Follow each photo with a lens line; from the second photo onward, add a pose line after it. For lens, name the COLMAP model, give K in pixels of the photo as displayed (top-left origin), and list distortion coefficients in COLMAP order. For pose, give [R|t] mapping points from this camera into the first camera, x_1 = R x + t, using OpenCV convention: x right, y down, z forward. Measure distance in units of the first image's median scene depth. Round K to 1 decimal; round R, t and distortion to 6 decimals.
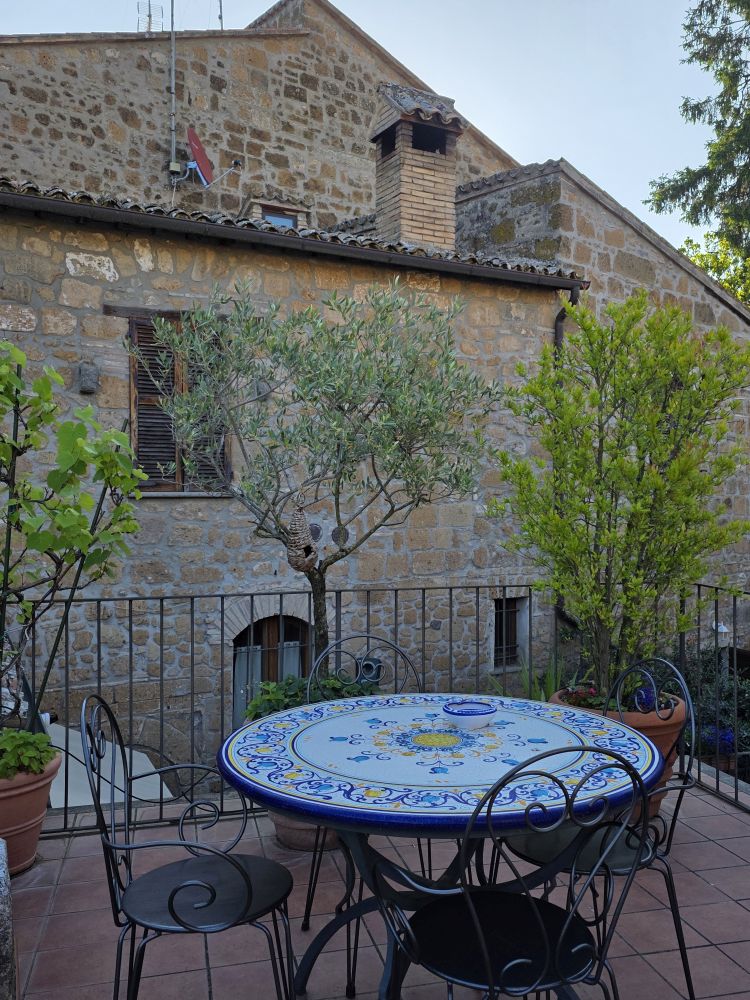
lens RADIAL K [[898.5, 0, 386.8], [0, 898.5, 514.4], [0, 0, 1]] dist [0.061107, -0.042444]
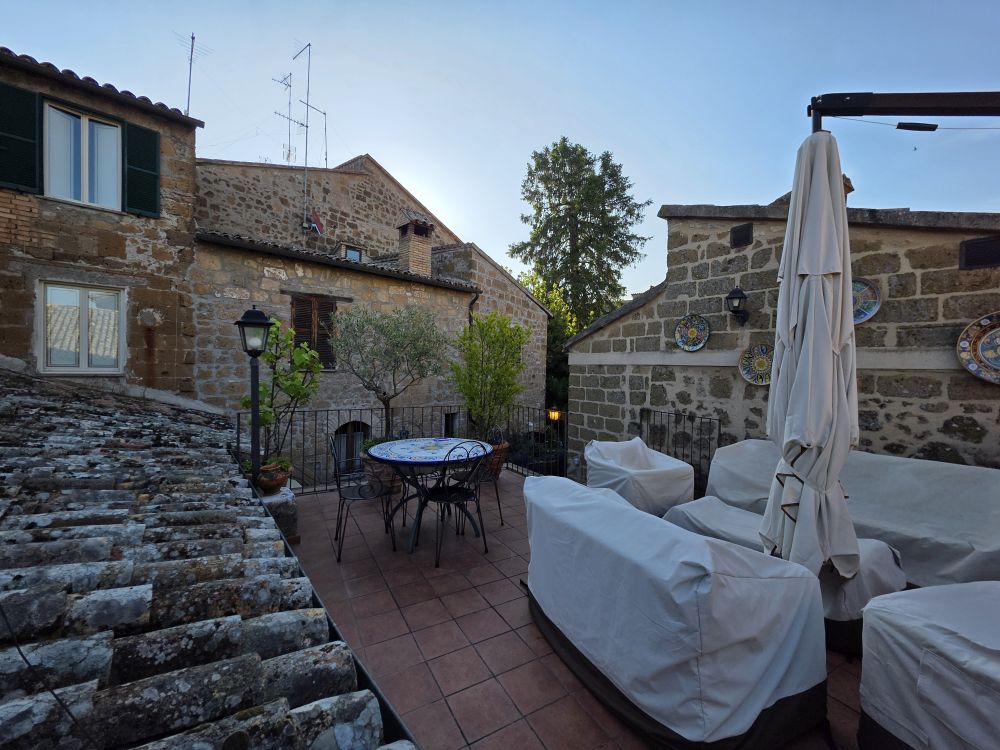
lens RADIAL K [[399.9, 0, 500.8], [0, 399.9, 373.5], [0, 0, 1]] dist [0.002401, 0.000010]
pose [[0.965881, 0.014940, 0.258554, -0.022283], [-0.011679, 0.999832, -0.014142, -0.004466], [-0.258721, 0.010639, 0.965893, -0.135267]]
